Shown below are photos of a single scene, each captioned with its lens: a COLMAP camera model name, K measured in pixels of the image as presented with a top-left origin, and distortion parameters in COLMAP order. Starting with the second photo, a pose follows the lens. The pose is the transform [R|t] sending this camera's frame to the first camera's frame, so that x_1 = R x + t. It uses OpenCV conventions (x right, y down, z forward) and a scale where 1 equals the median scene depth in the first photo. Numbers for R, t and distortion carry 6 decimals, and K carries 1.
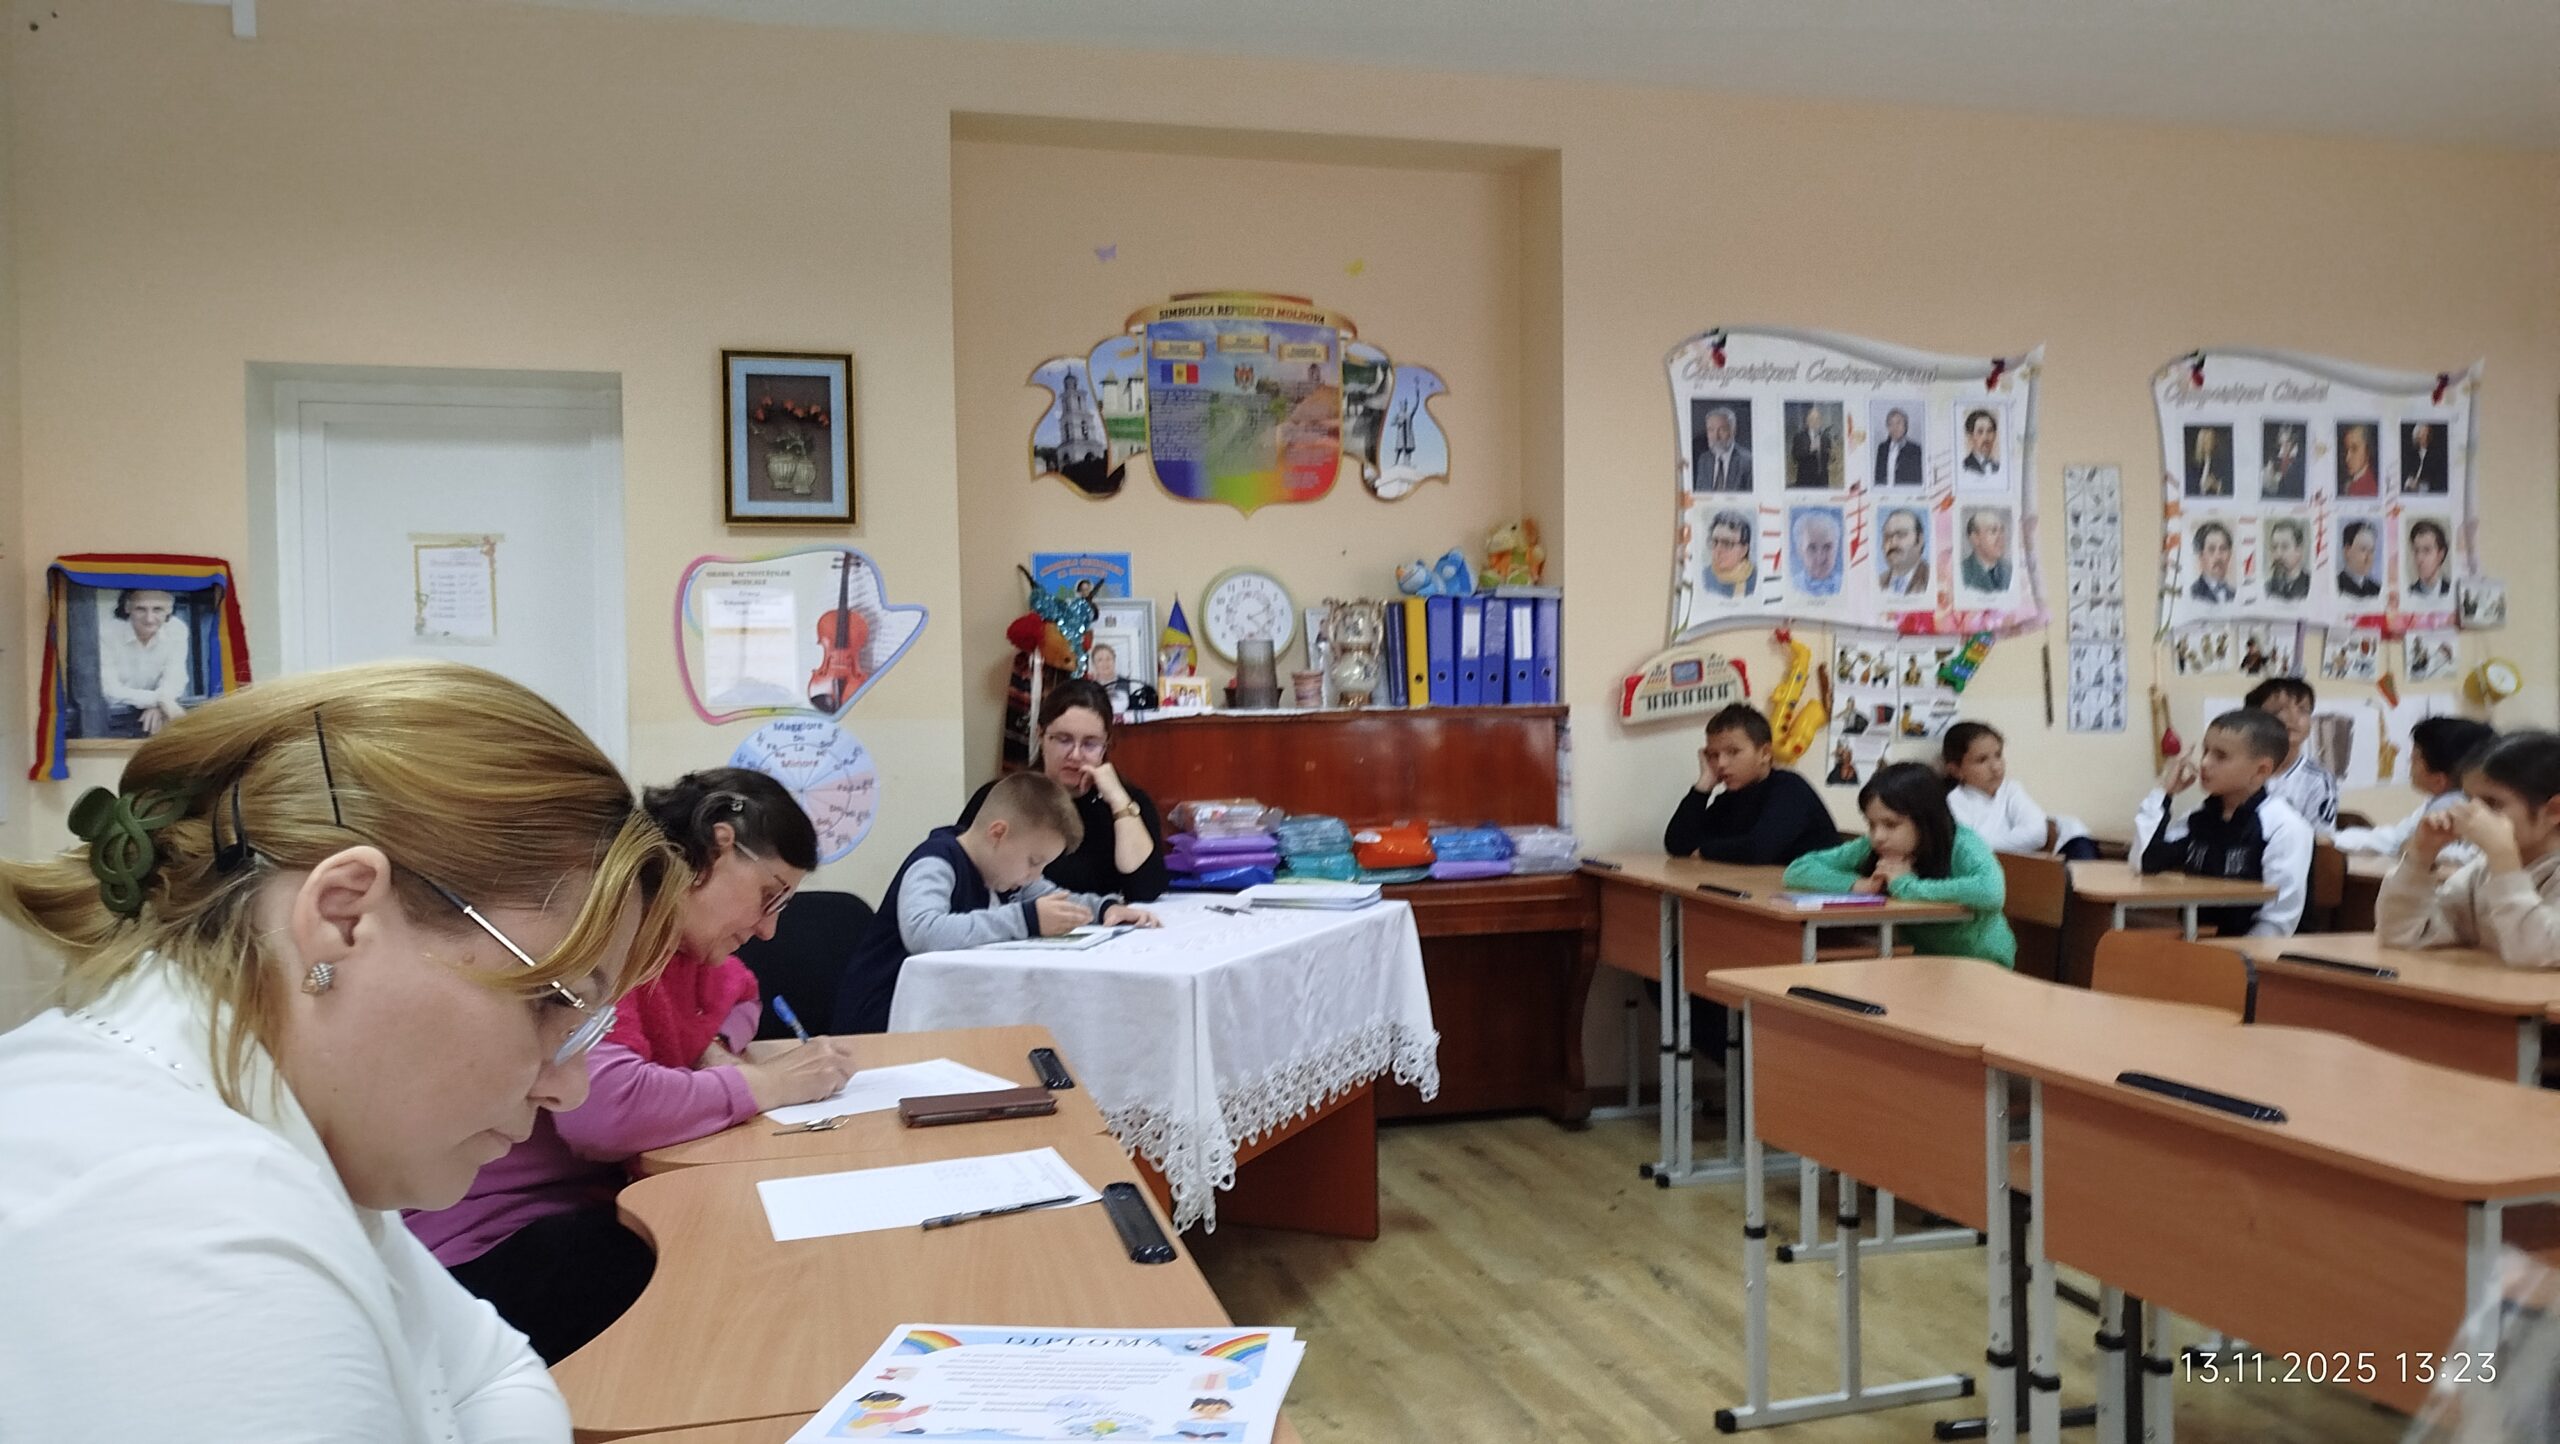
lens RADIAL K [[1743.7, 0, 1355.1], [0, 1743.7, 725.2], [0, 0, 1]] dist [0.003324, 0.048857]
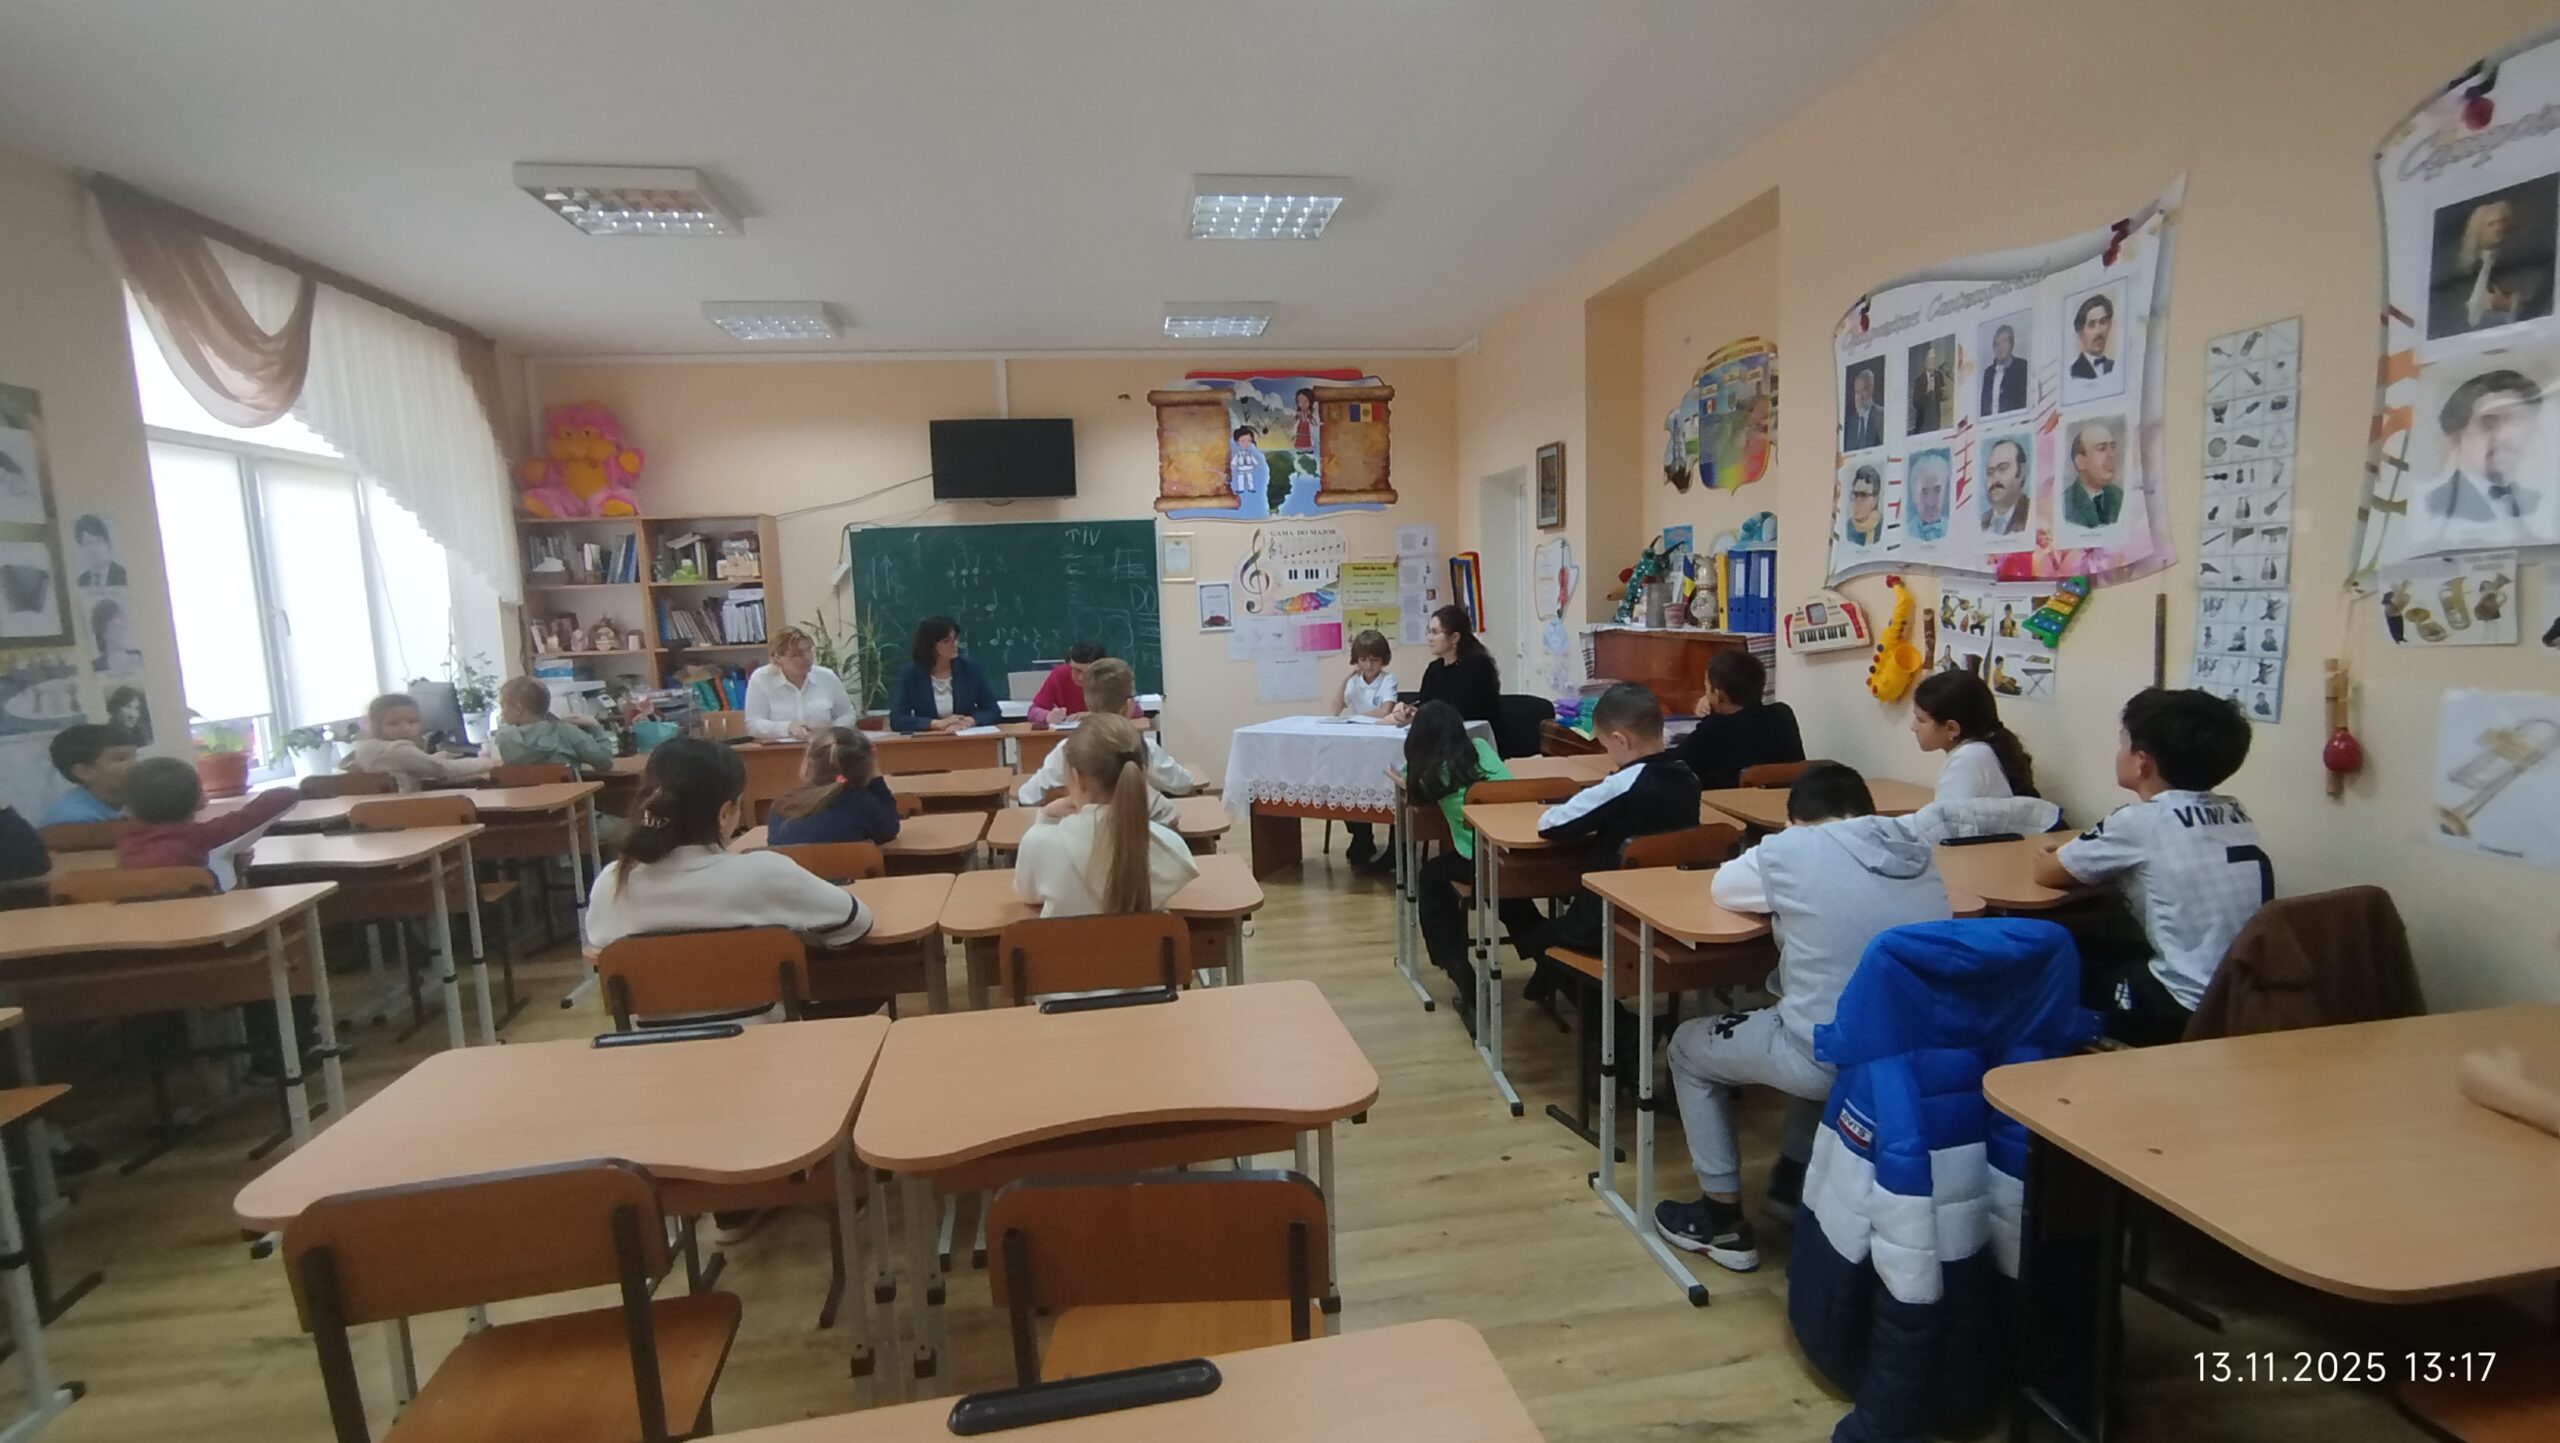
lens RADIAL K [[1158.0, 0, 1280.3], [0, 1158.0, 728.5], [0, 0, 1]] dist [-0.041851, 0.025660]
pose [[-0.104154, 0.145804, -0.983816, 0.996132], [0.031249, 0.989187, 0.143292, -0.075830], [0.994070, -0.015819, -0.107584, 0.724602]]
